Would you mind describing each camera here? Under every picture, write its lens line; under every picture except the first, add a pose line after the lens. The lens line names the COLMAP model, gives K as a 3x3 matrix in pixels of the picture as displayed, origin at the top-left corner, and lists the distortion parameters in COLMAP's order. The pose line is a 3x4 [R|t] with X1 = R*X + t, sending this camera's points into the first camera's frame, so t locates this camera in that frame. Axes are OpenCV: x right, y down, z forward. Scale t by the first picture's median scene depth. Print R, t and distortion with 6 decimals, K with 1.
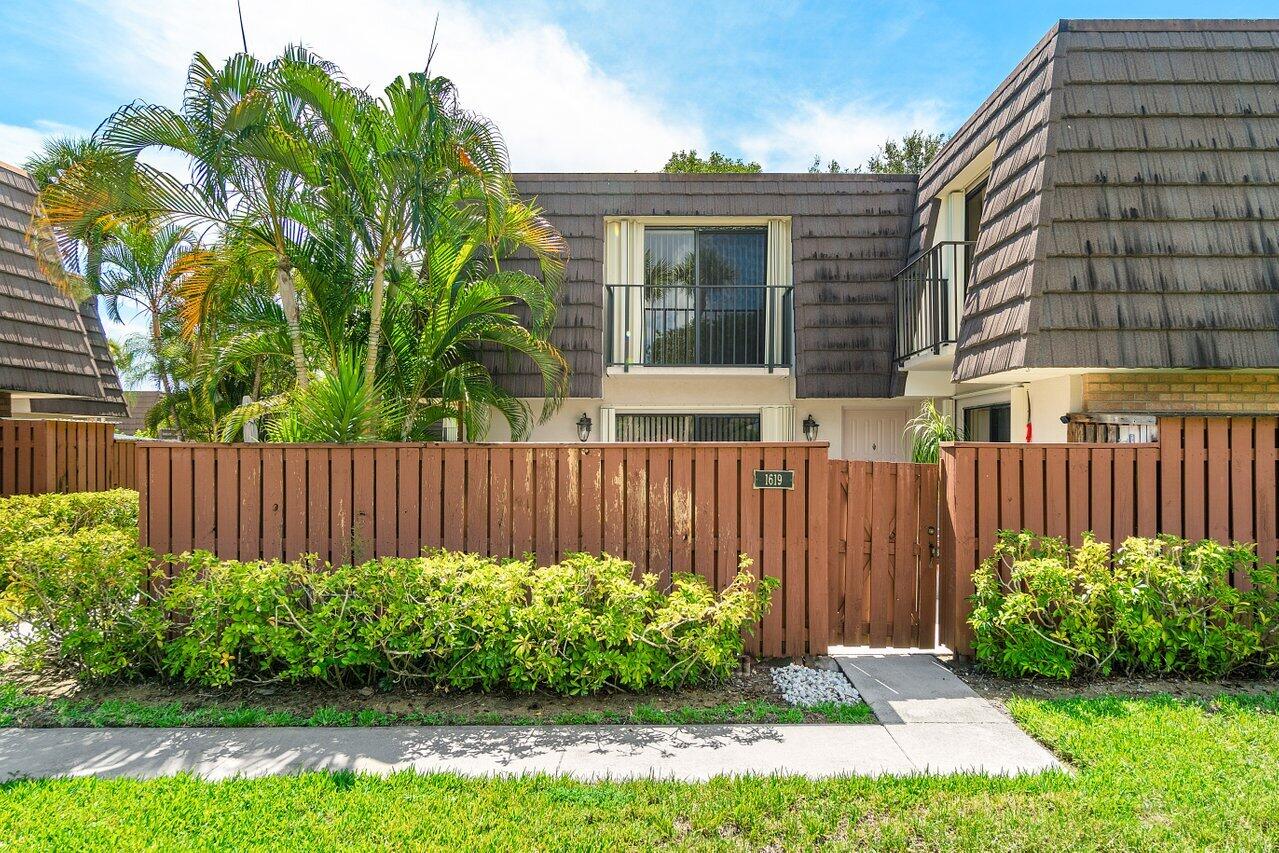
lens RADIAL K [[817.4, 0, 662.7], [0, 817.4, 442.4], [0, 0, 1]] dist [-0.003551, -0.000306]
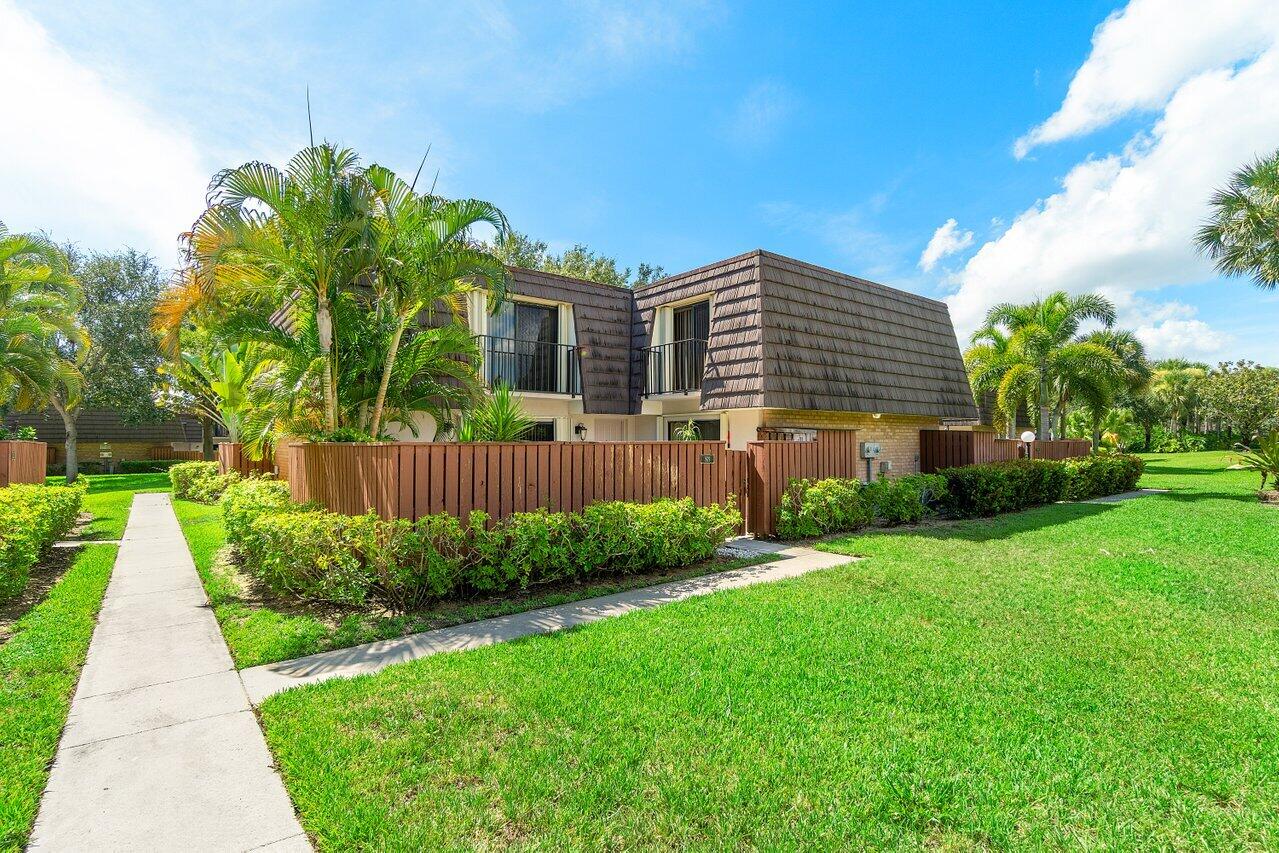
lens RADIAL K [[625.0, 0, 639.5], [0, 625.0, 426.5], [0, 0, 1]] dist [0.010354, -0.000333]
pose [[0.776274, 0.011753, 0.630286, -0.563971], [-0.001084, 0.999850, -0.017308, -0.005257], [-0.630395, 0.012753, 0.776170, -0.072281]]
